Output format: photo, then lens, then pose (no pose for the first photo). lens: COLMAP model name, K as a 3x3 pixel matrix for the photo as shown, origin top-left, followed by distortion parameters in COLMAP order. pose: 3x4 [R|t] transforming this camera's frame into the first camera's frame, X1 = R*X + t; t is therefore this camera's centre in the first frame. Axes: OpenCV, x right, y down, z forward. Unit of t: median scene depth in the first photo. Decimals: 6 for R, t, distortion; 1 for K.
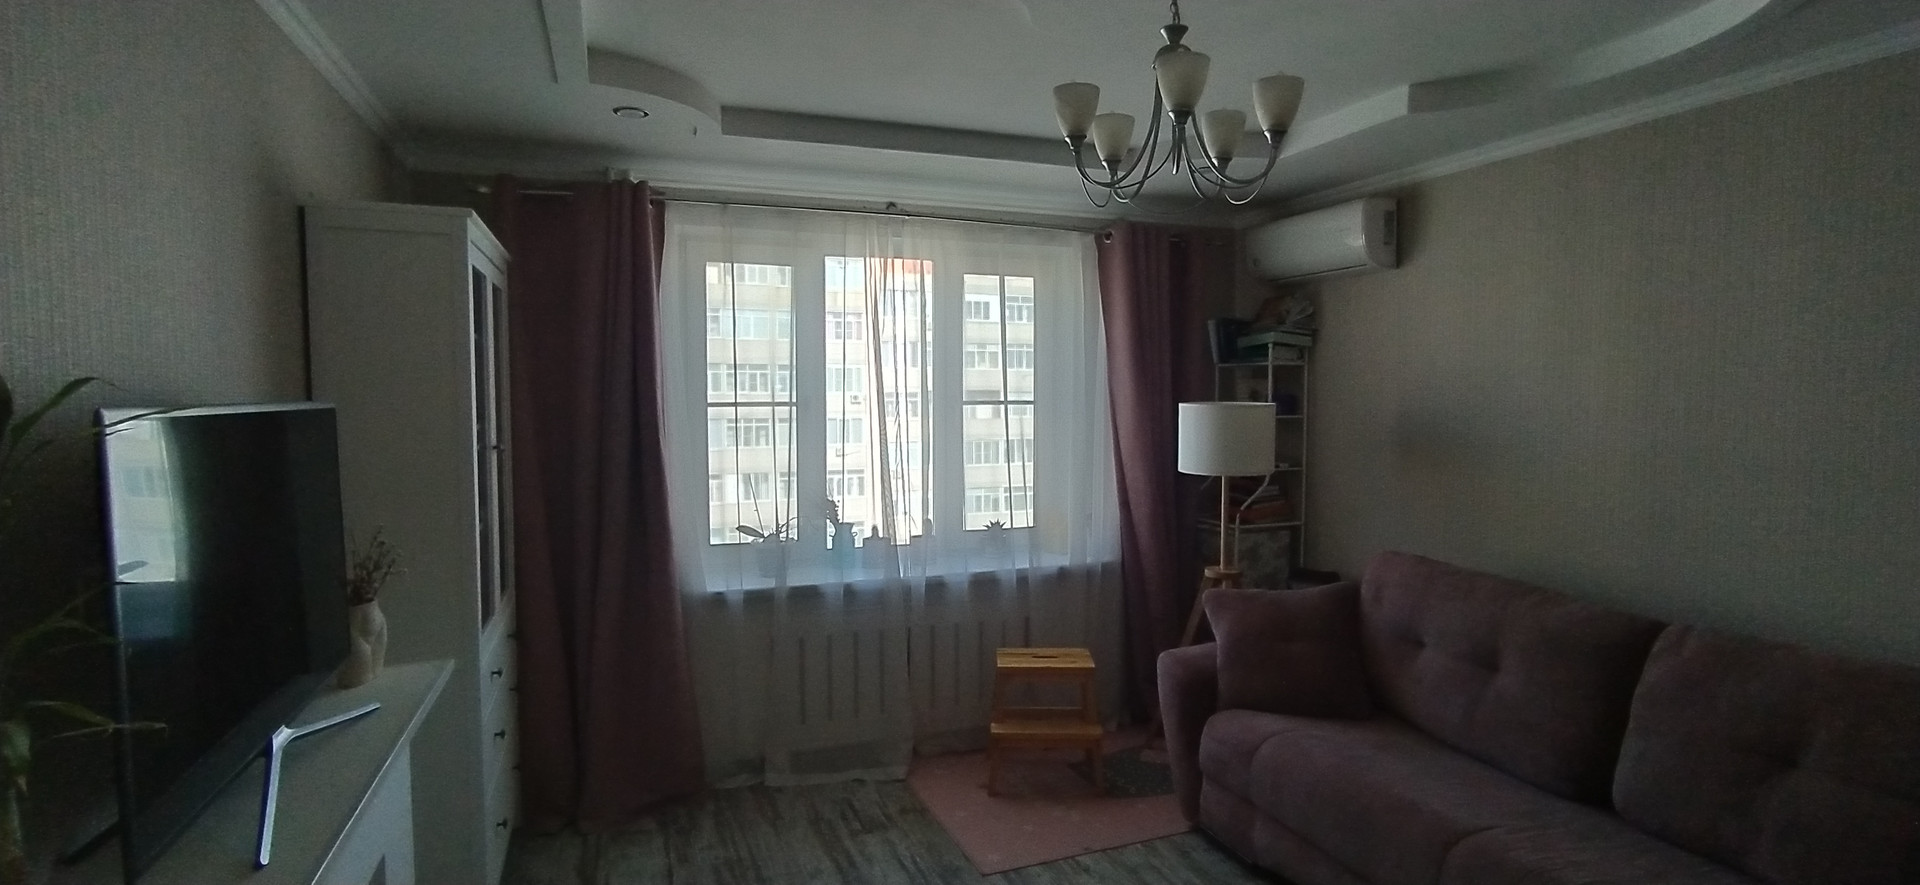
lens RADIAL K [[884.2, 0, 954.0], [0, 884.2, 456.3], [0, 0, 1]] dist [-0.043412, 0.025047]
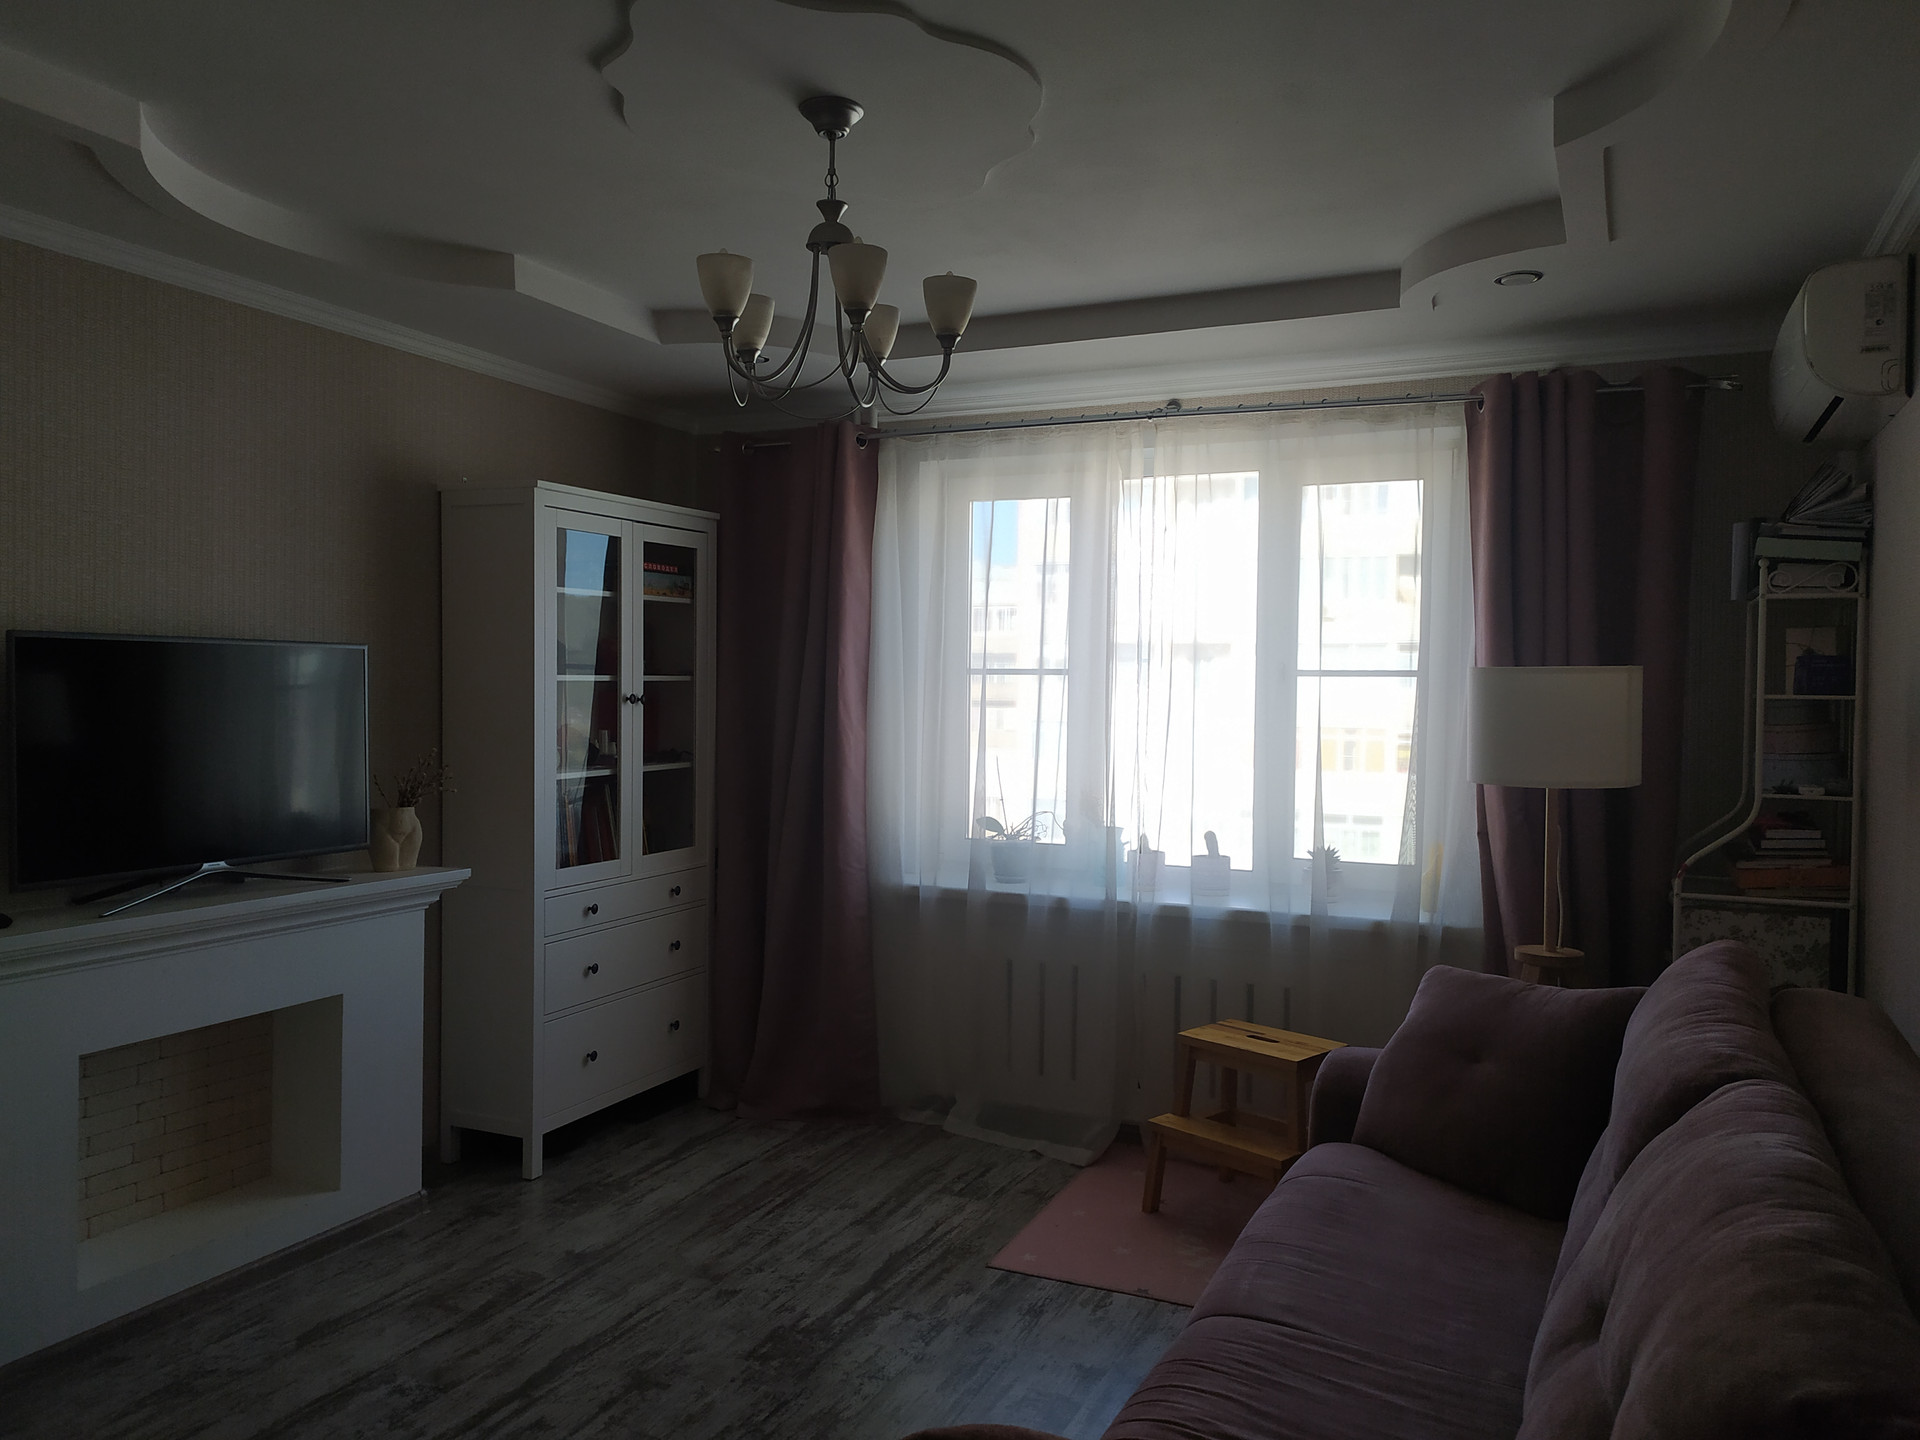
lens RADIAL K [[1335.6, 0, 961.9], [0, 1335.6, 740.0], [0, 0, 1]] dist [-0.002351, -0.000548]
pose [[0.720331, 0.036025, -0.692694, 0.610629], [-0.059918, 0.998149, -0.010398, 0.020385], [0.691038, 0.048995, 0.721156, 0.083084]]
